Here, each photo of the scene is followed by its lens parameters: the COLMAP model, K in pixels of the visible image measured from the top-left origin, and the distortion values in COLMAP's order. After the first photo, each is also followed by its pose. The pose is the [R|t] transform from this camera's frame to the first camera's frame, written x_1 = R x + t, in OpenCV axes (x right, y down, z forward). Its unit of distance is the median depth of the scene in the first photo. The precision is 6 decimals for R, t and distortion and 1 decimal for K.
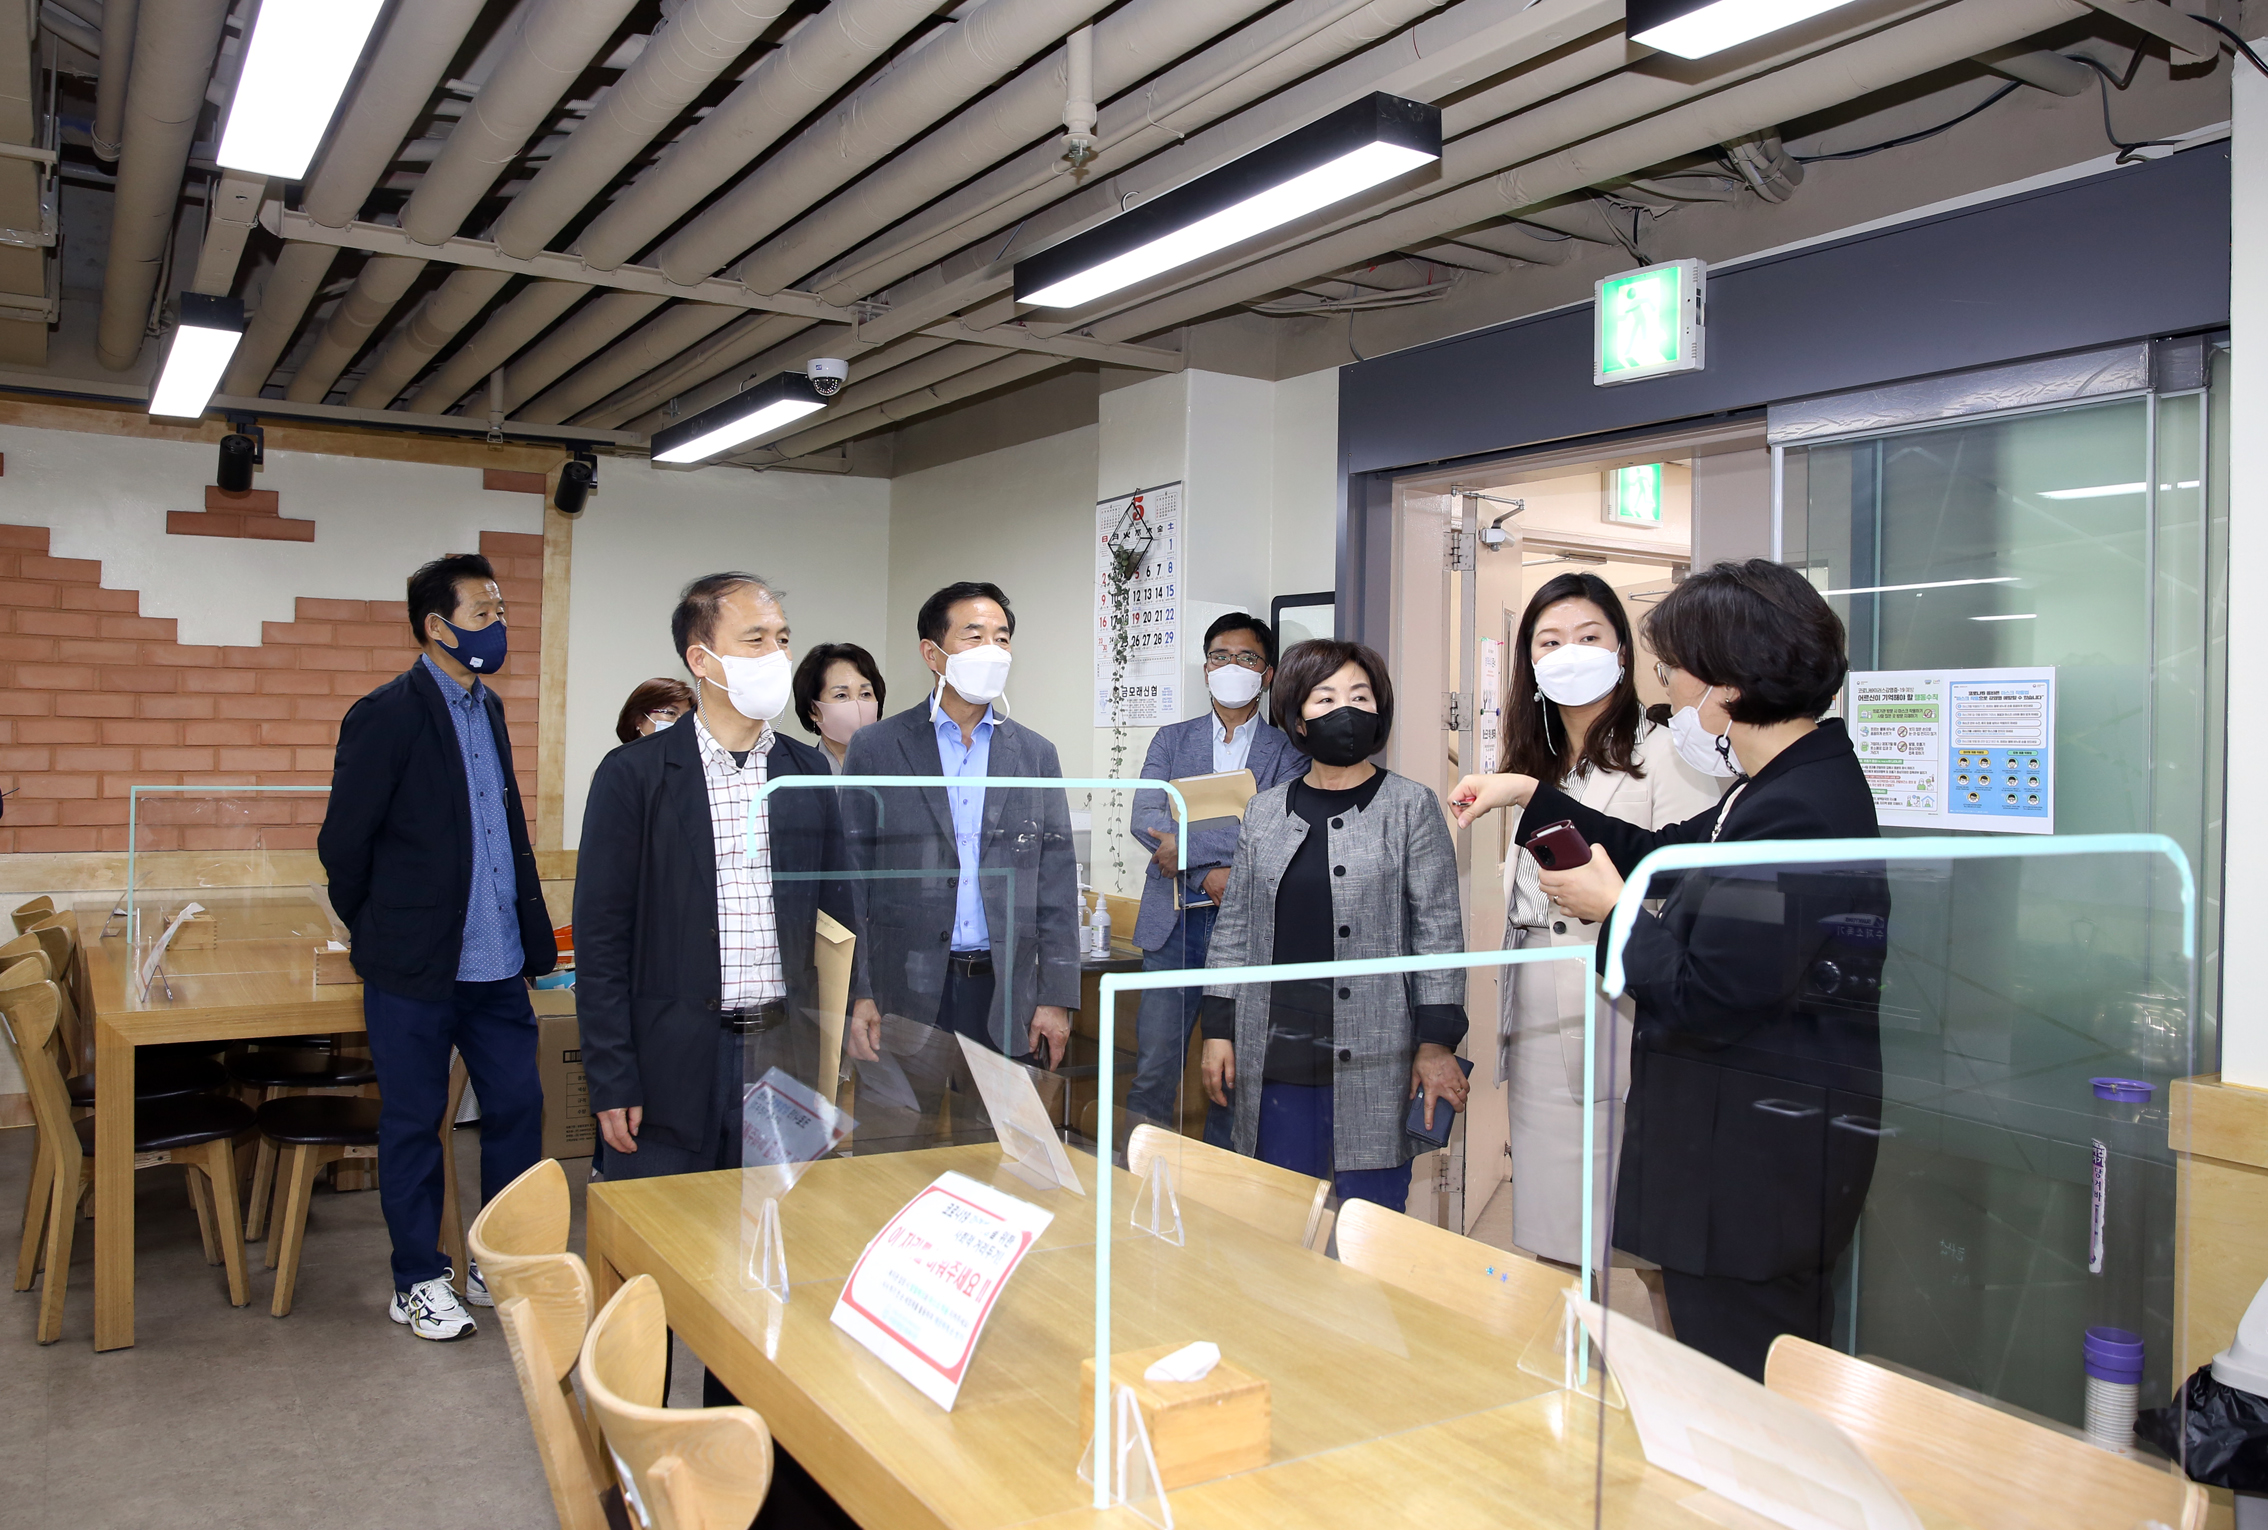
lens RADIAL K [[1750.5, 0, 1202.0], [0, 1750.5, 721.0], [0, 0, 1]] dist [-0.092234, 0.053878]
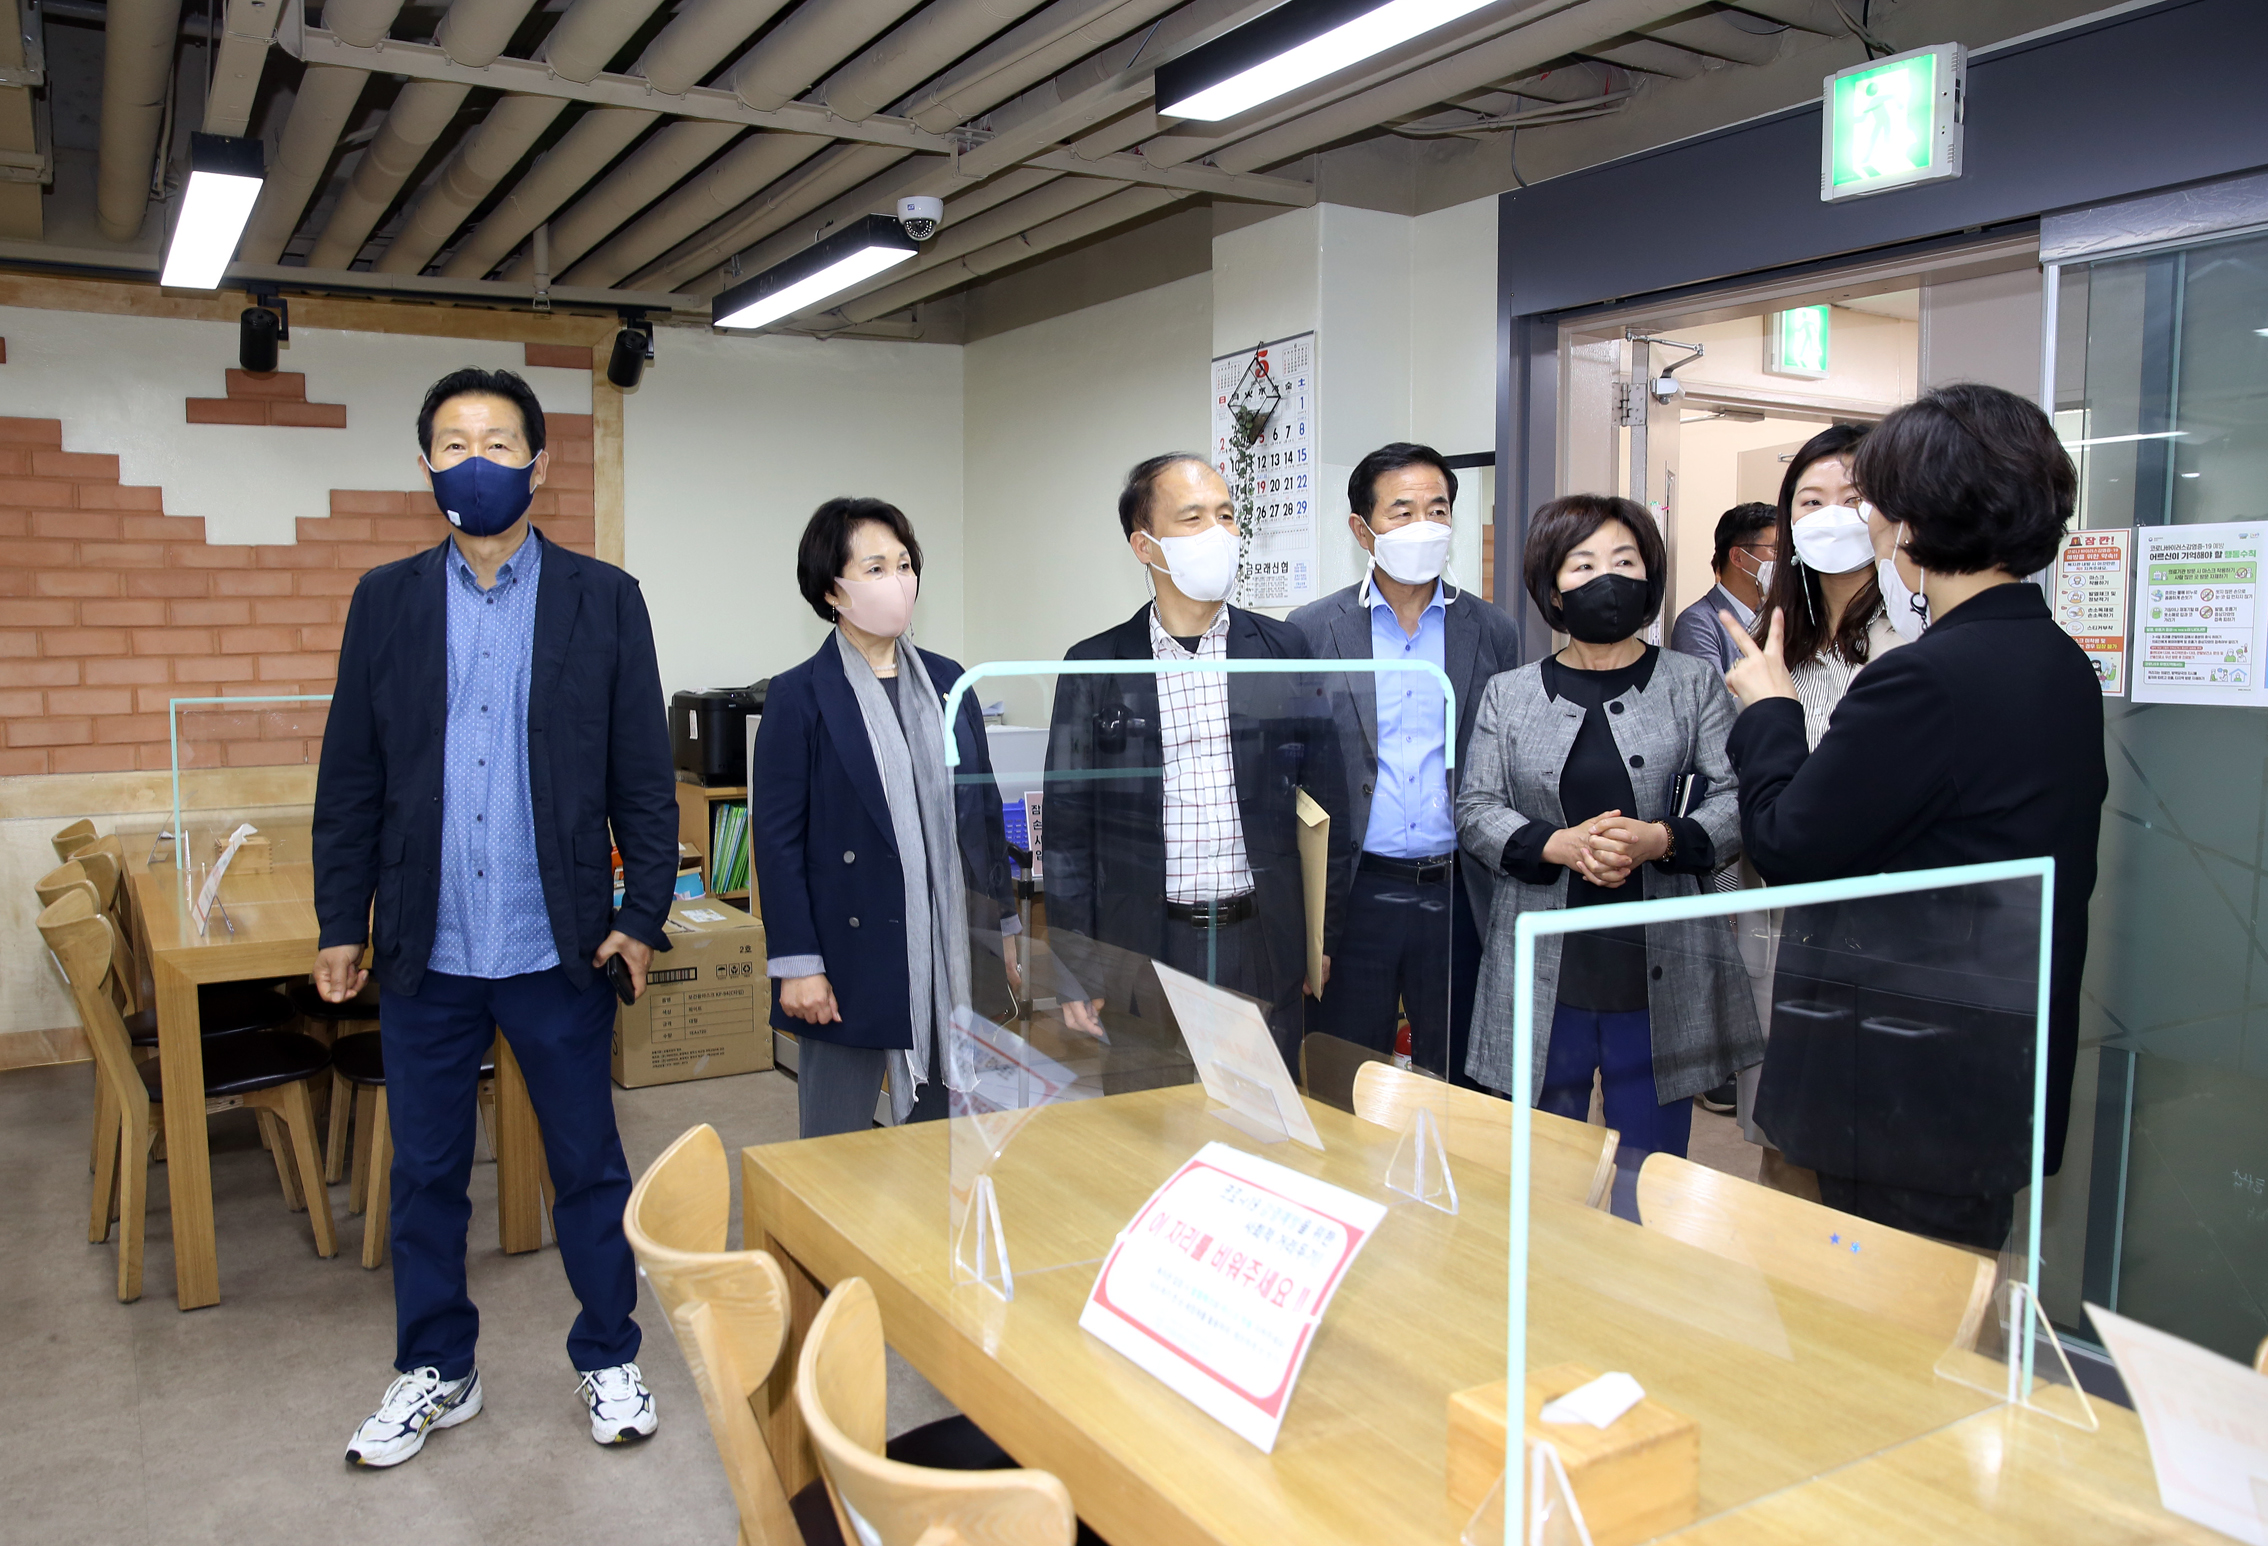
lens RADIAL K [[1708.8, 0, 1139.2], [0, 1708.8, 780.2], [0, 0, 1]] dist [-0.080396, 0.038792]
pose [[0.999444, -0.018521, -0.027708, -0.095983], [0.021147, 0.994989, 0.097721, 0.005282], [0.025759, -0.098253, 0.994828, 0.131494]]
